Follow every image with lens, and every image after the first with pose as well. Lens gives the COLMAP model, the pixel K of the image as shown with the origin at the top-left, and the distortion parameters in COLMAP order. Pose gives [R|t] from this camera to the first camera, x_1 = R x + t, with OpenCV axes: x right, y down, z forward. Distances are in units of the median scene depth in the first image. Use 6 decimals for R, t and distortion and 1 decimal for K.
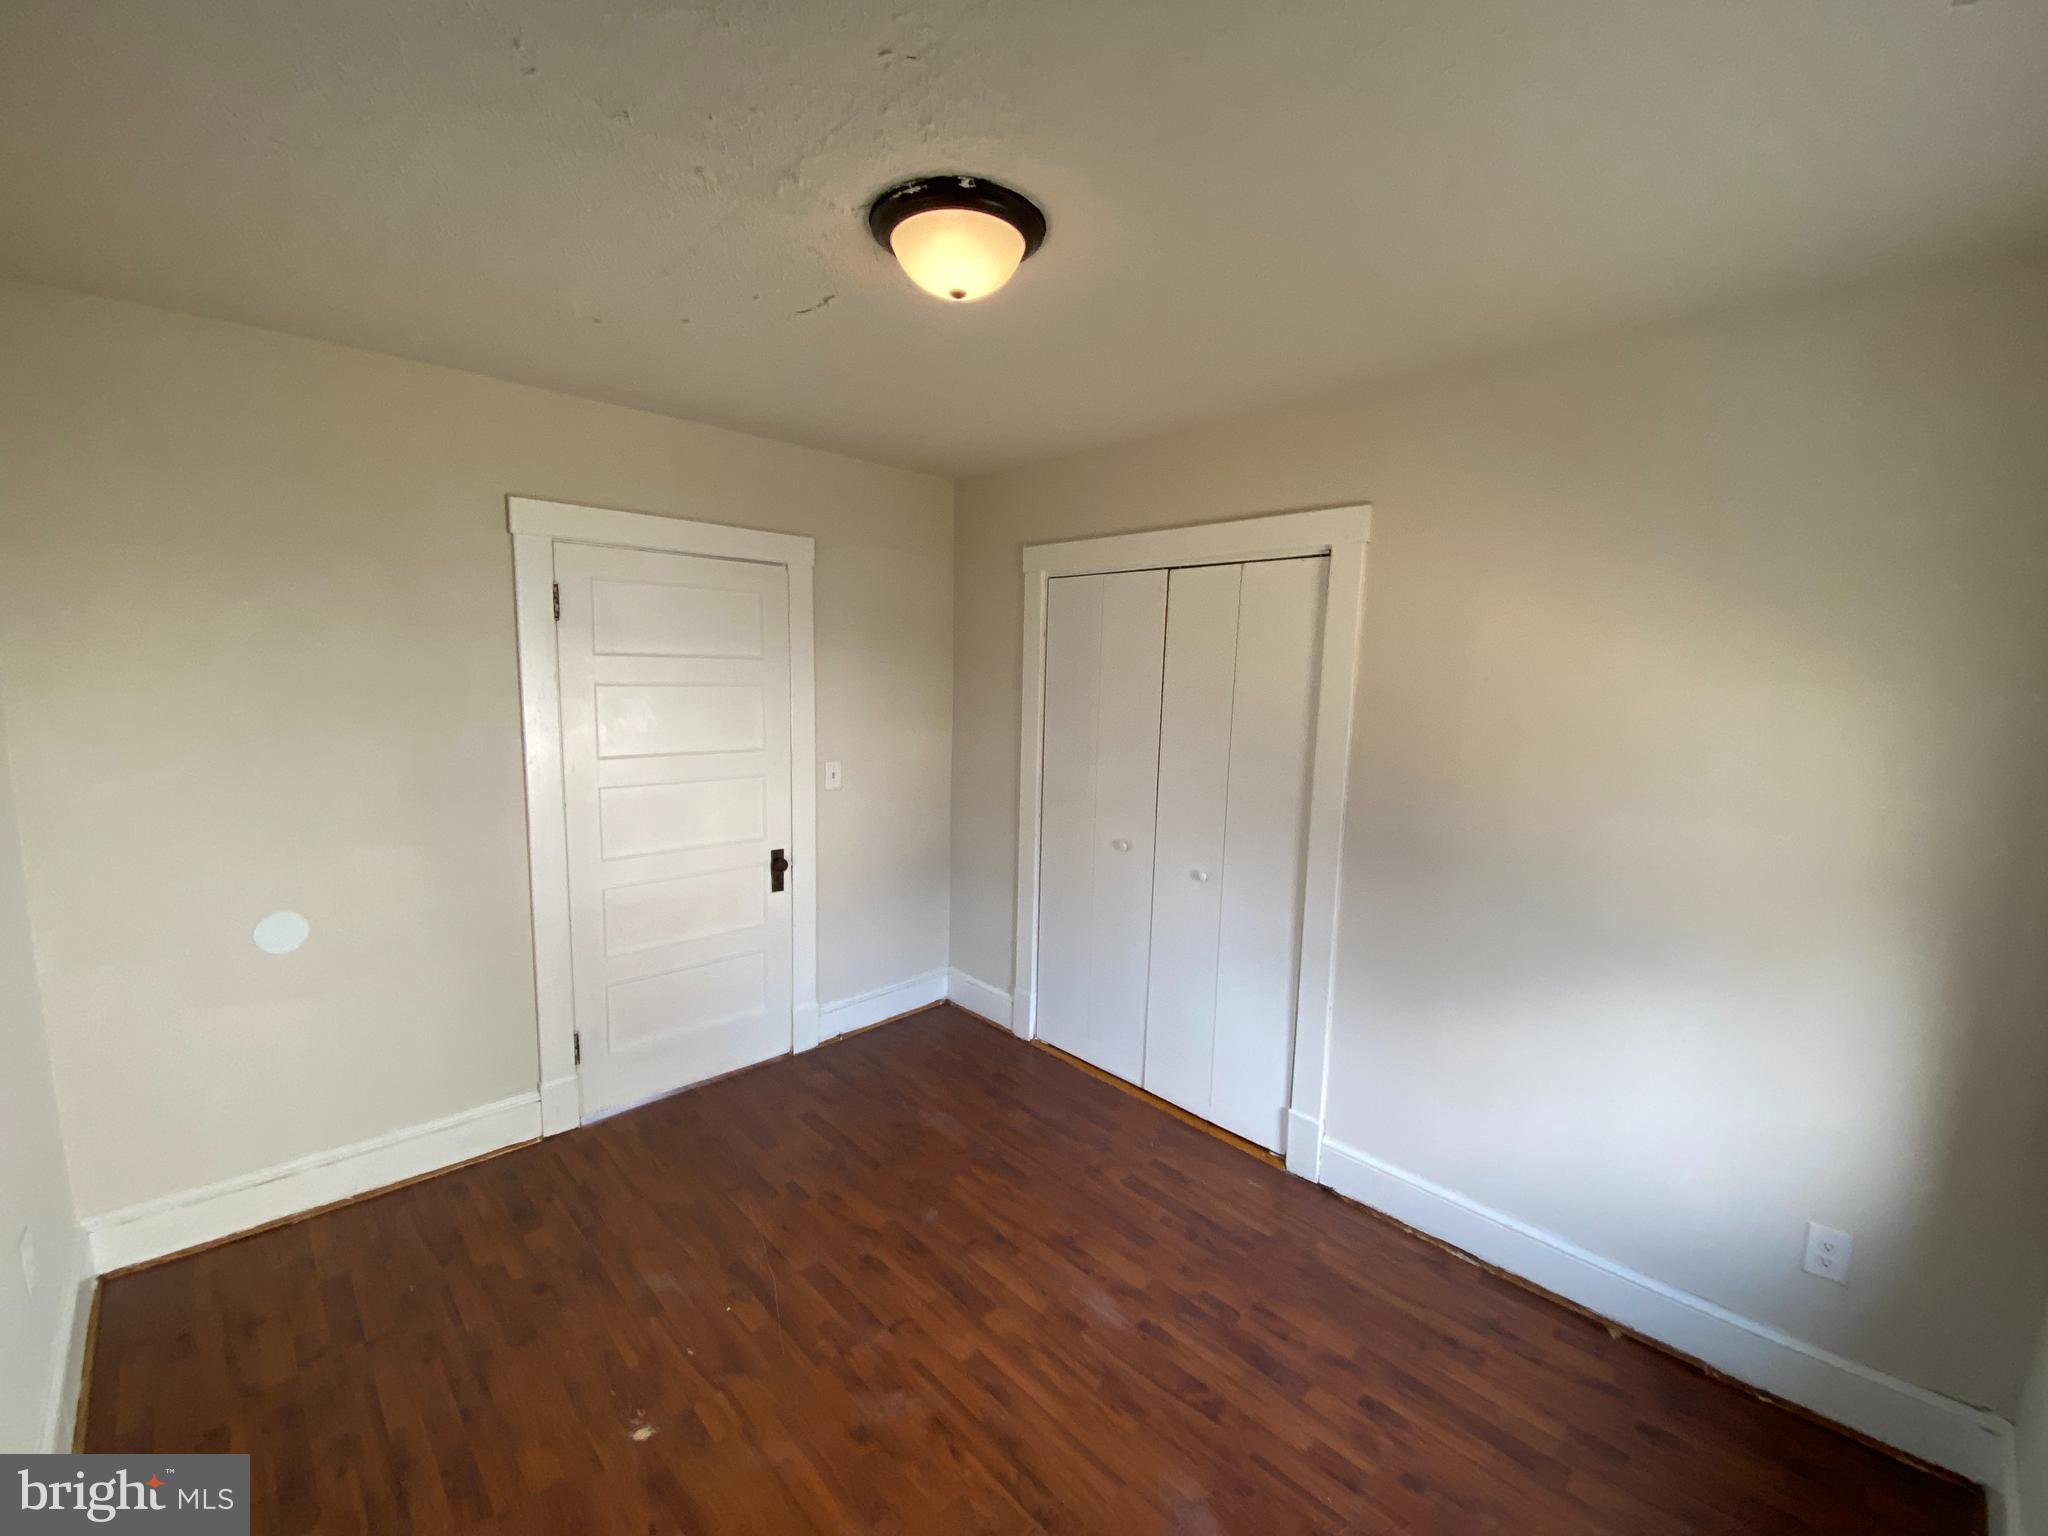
lens RADIAL K [[835.0, 0, 1024.0], [0, 835.0, 768.0], [0, 0, 1]] dist [0.034791, -0.027058]
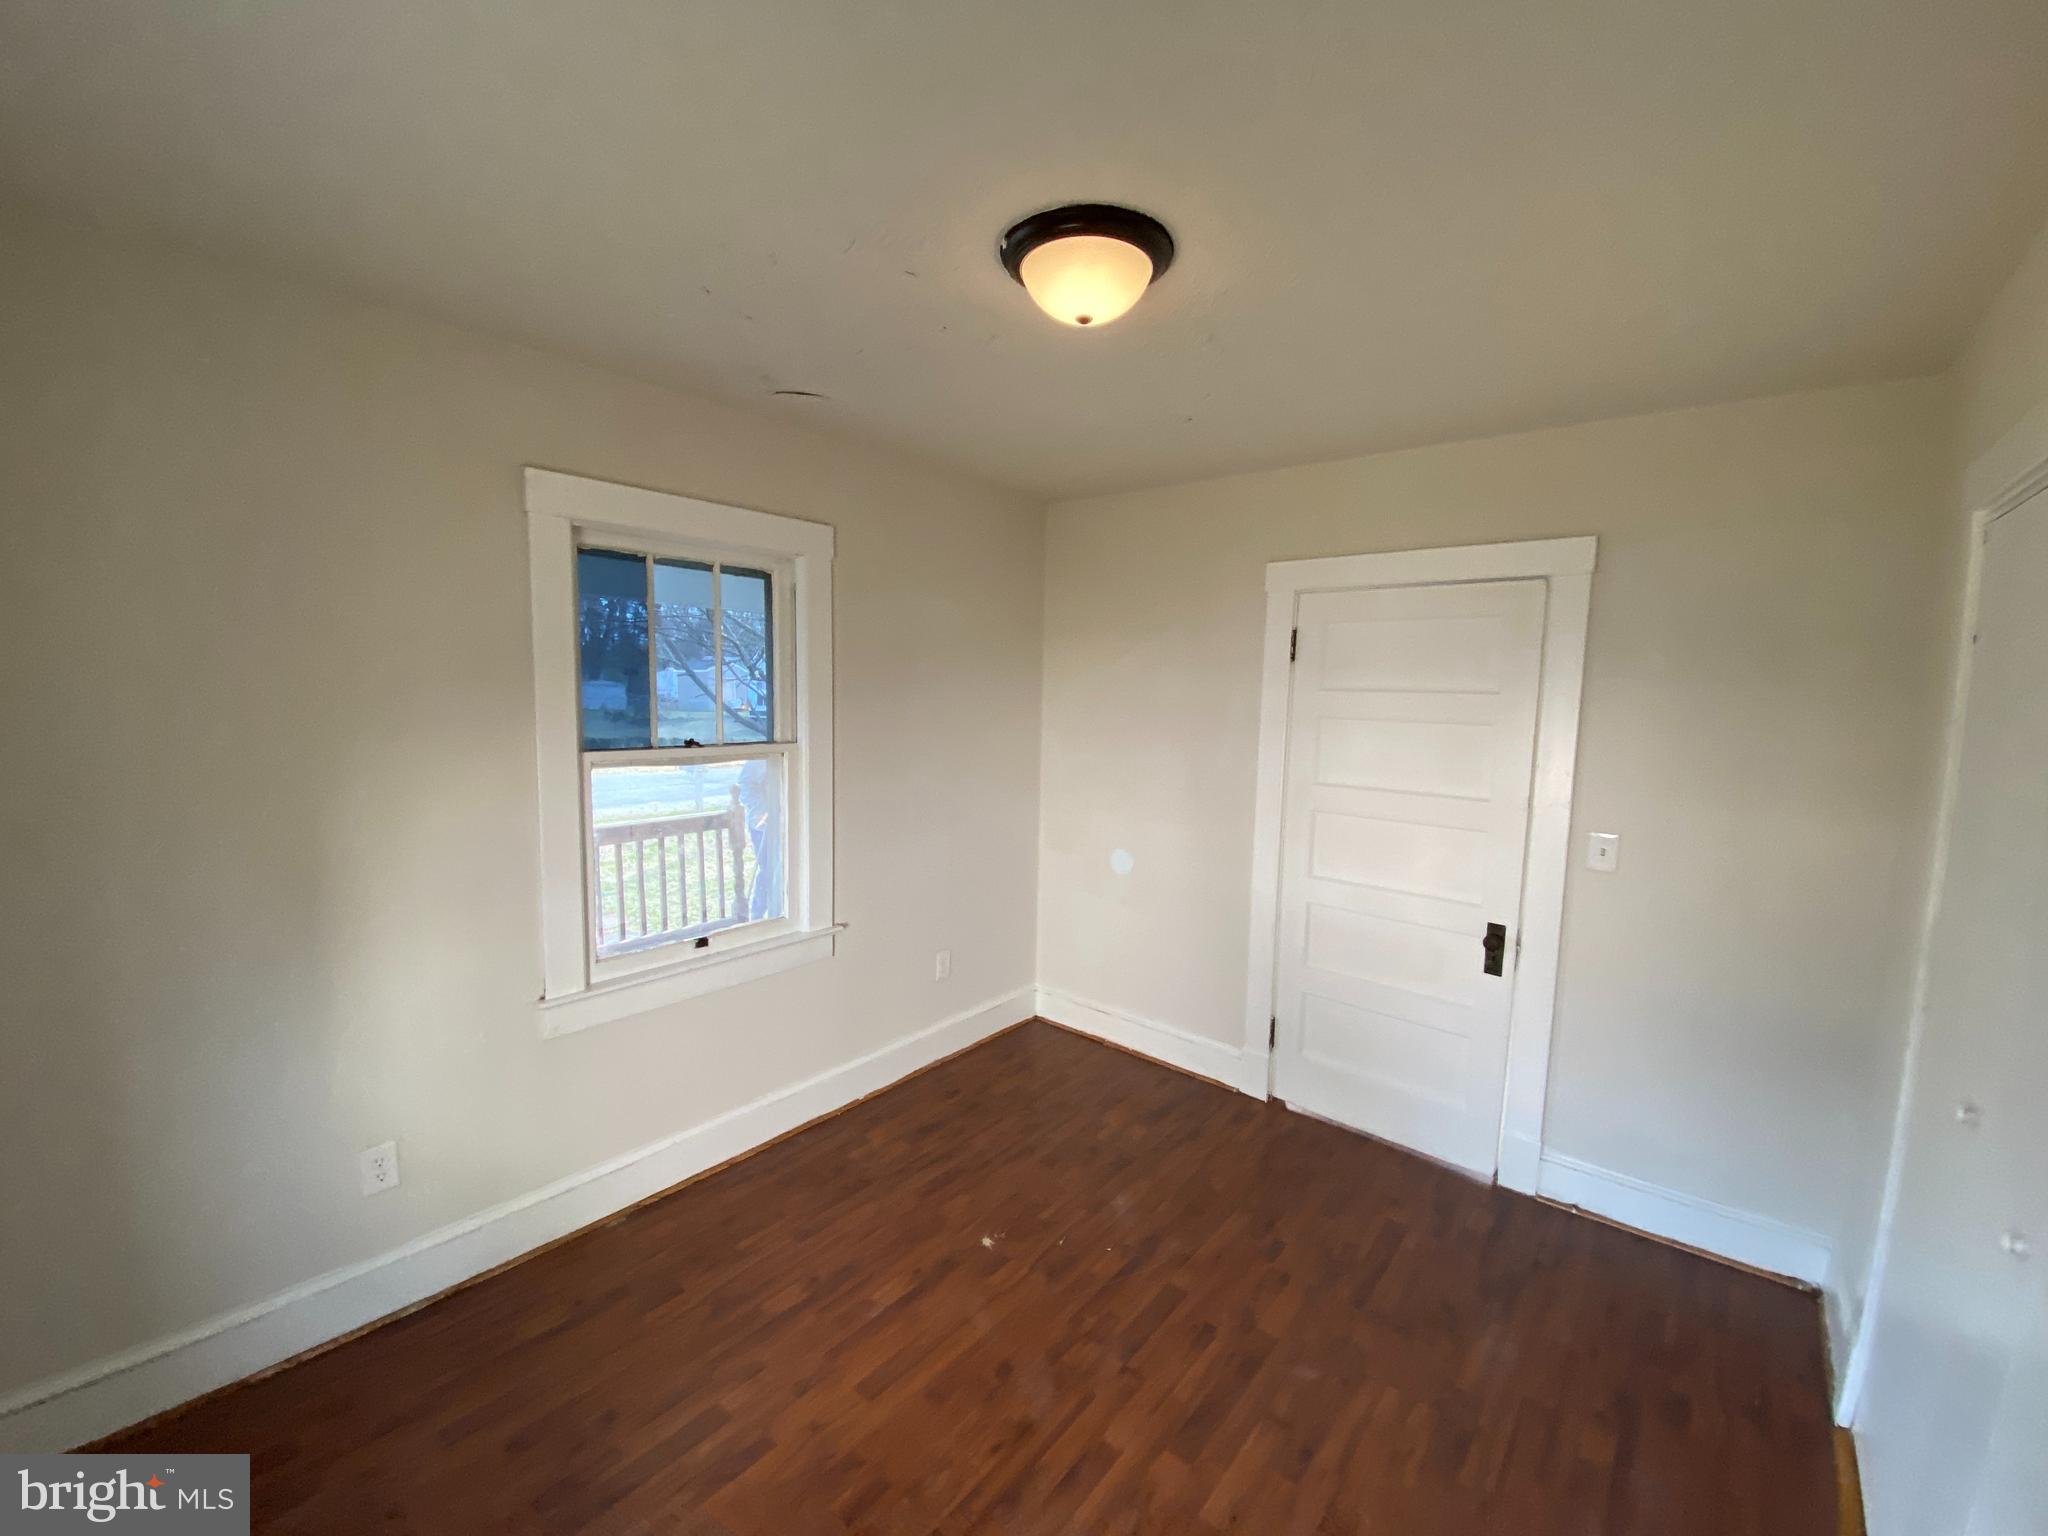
lens RADIAL K [[835.0, 0, 1024.0], [0, 835.0, 768.0], [0, 0, 1]] dist [0.034791, -0.027058]
pose [[0.112068, 0.076800, -0.990728, 0.660049], [-0.142195, 0.987988, 0.060503, -0.054604], [0.983474, 0.134096, 0.121642, 0.601044]]
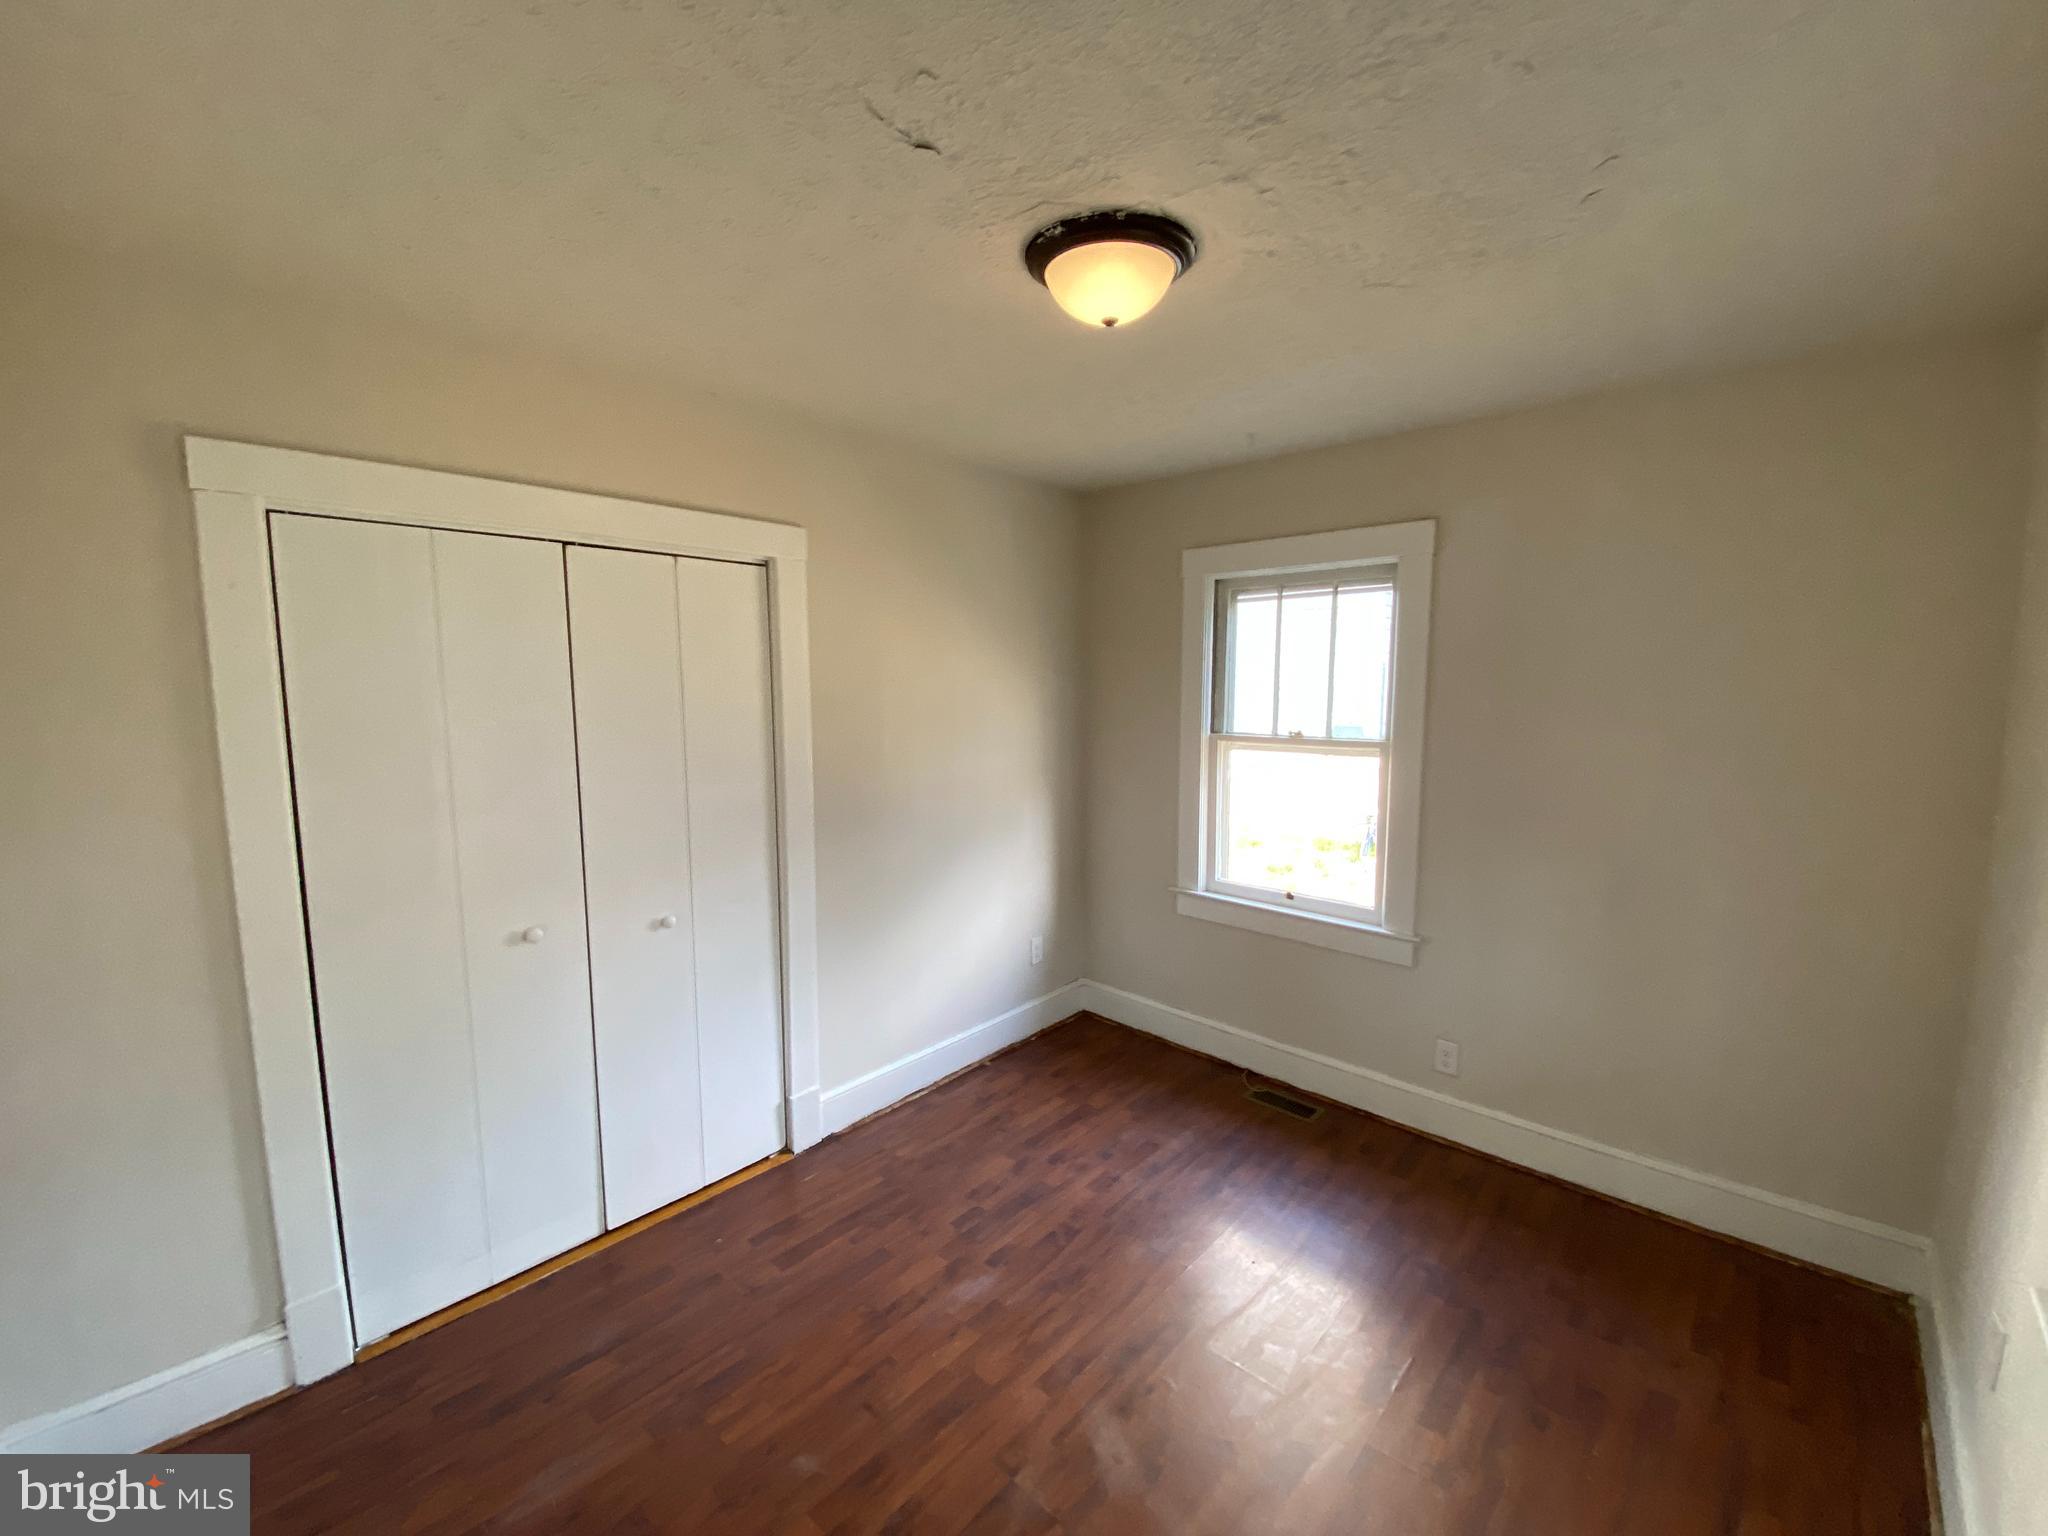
lens RADIAL K [[835.0, 0, 1024.0], [0, 835.0, 768.0], [0, 0, 1]] dist [0.034791, -0.027058]
pose [[-0.051995, -0.142424, 0.988439, -0.792662], [0.126087, 0.980921, 0.147973, -0.132200], [-0.990656, 0.132323, -0.033045, 0.822714]]
